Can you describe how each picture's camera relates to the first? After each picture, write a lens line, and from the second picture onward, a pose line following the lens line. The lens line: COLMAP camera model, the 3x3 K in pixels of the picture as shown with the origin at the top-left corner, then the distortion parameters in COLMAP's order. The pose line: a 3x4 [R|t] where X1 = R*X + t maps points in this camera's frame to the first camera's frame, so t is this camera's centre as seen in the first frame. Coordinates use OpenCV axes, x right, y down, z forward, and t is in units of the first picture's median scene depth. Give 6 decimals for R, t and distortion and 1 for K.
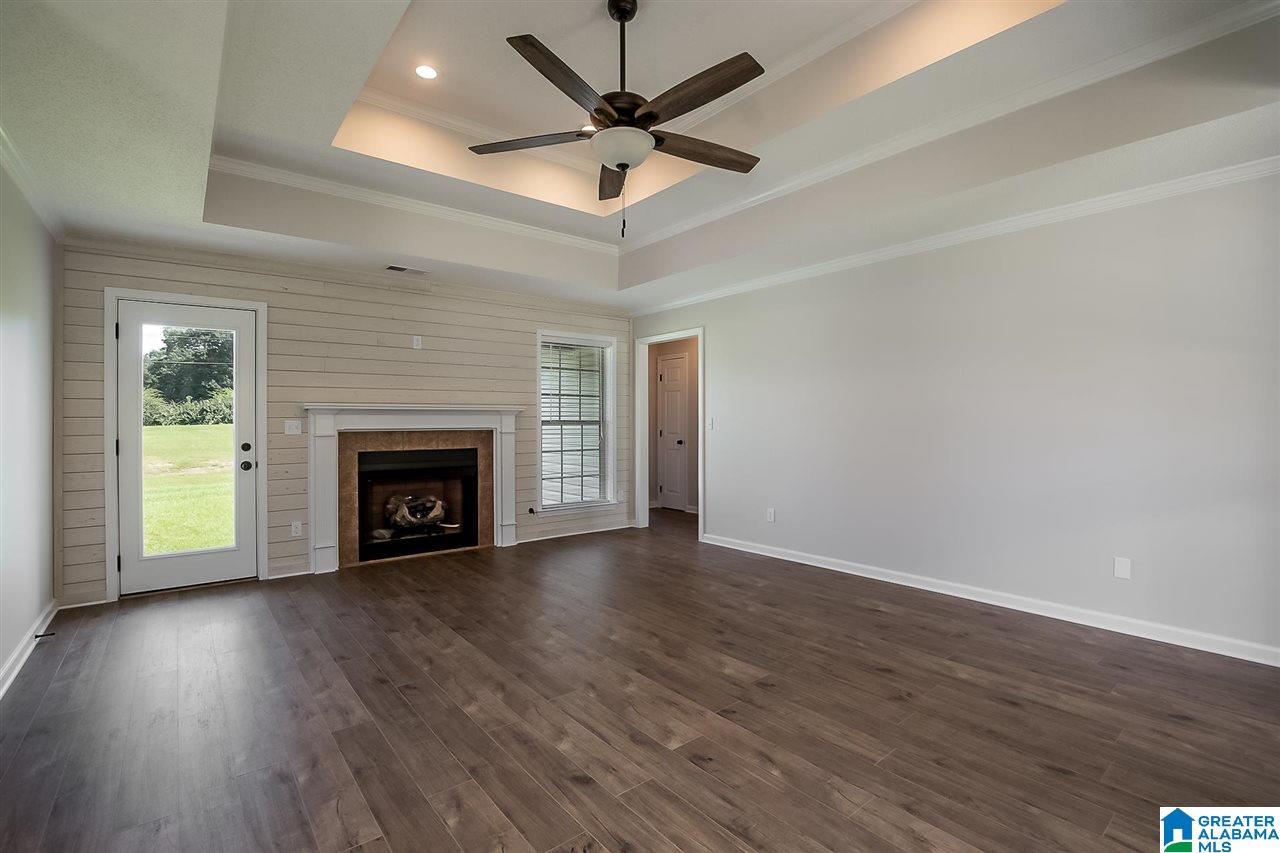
lens RADIAL K [[575.1, 0, 628.9], [0, 575.1, 430.4], [0, 0, 1]] dist [-0.029592, 0.000493]
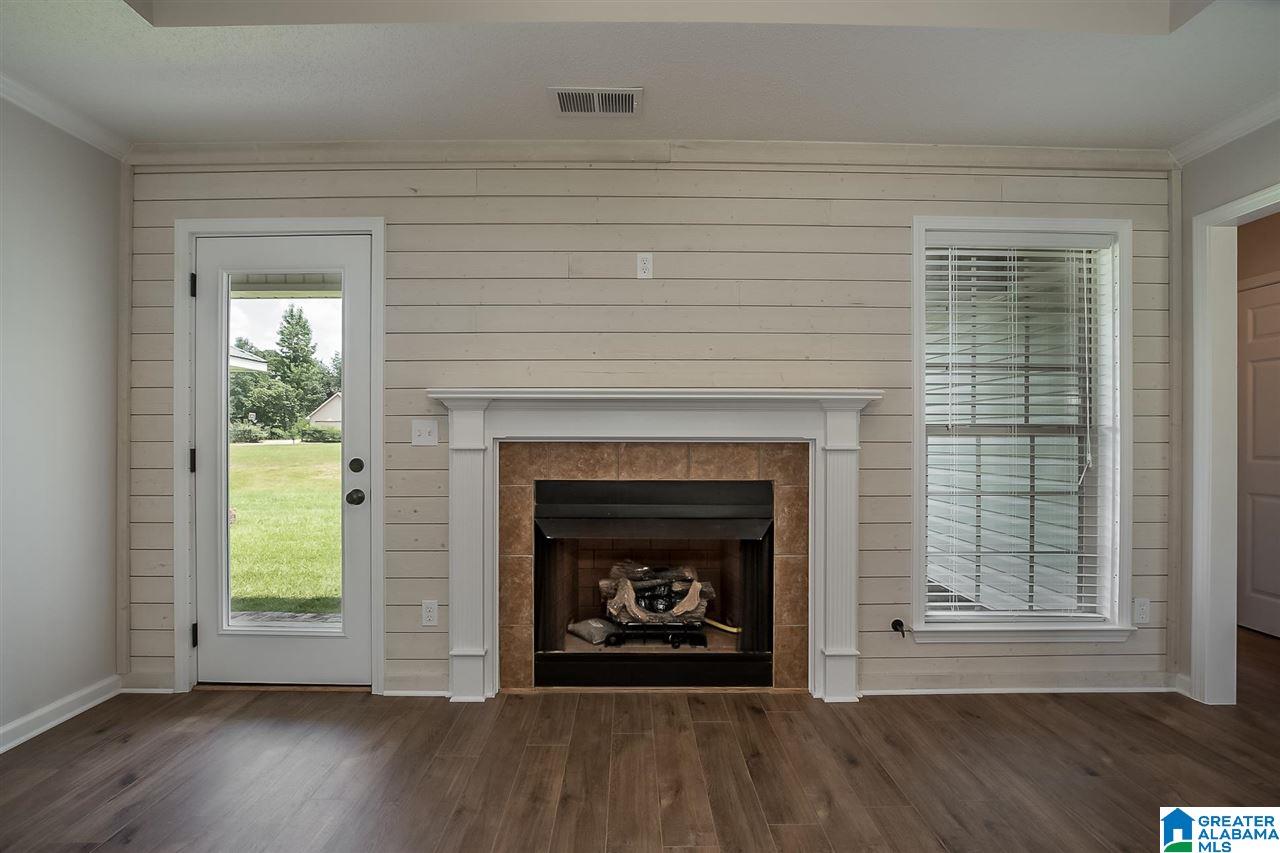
lens RADIAL K [[563.6, 0, 629.6], [0, 563.6, 432.7], [0, 0, 1]] dist [-0.025926, 0.000144]
pose [[0.783984, 0.002384, -0.620777, -0.082679], [-0.014855, 0.999778, -0.014921, -0.000177], [0.620604, 0.020919, 0.783845, 0.676287]]
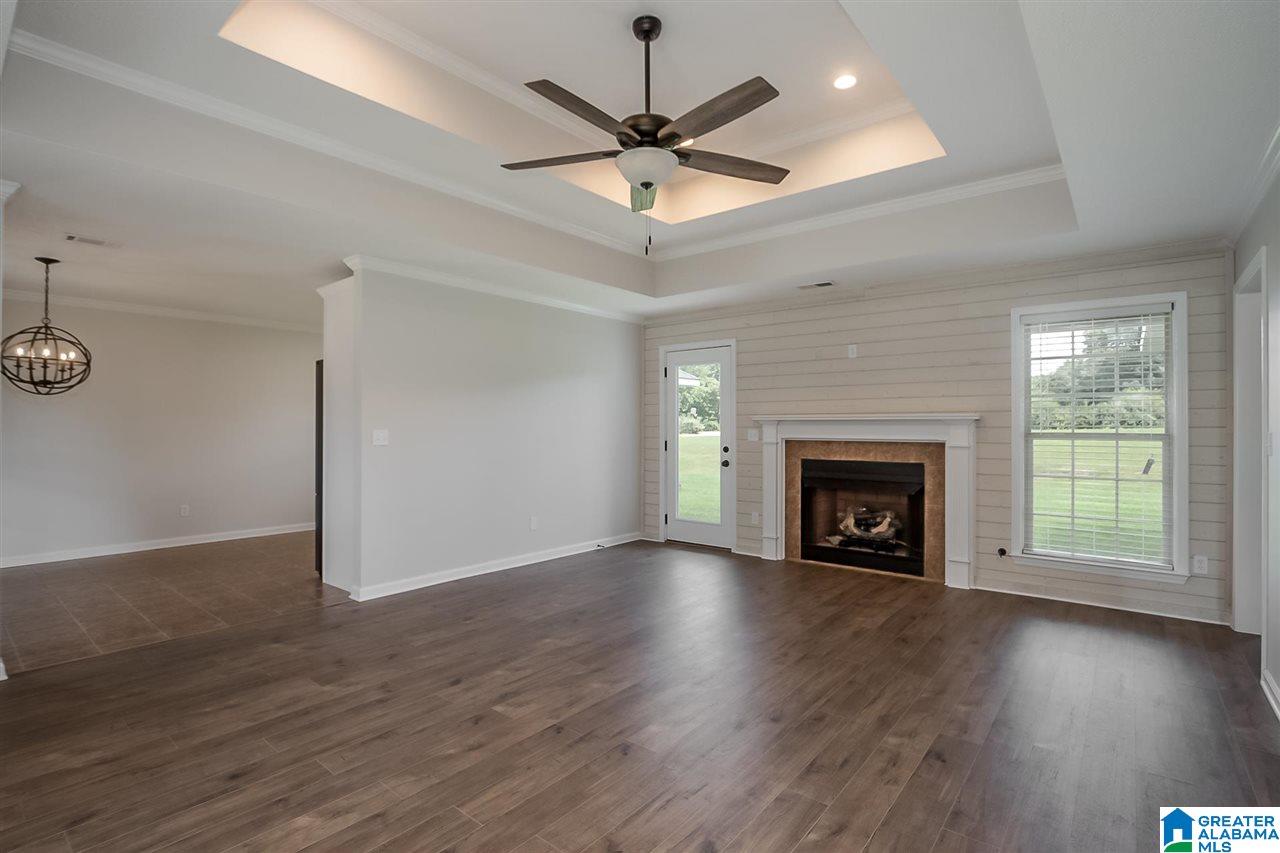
lens RADIAL K [[610.4, 0, 640.0], [0, 610.4, 426.5], [0, 0, 1]] dist [-0.031313, 0.000448]
pose [[0.214963, 0.005351, -0.976608, 0.638955], [-0.018714, 0.999824, 0.001359, -0.021209], [0.976443, 0.017984, 0.215025, 0.466091]]
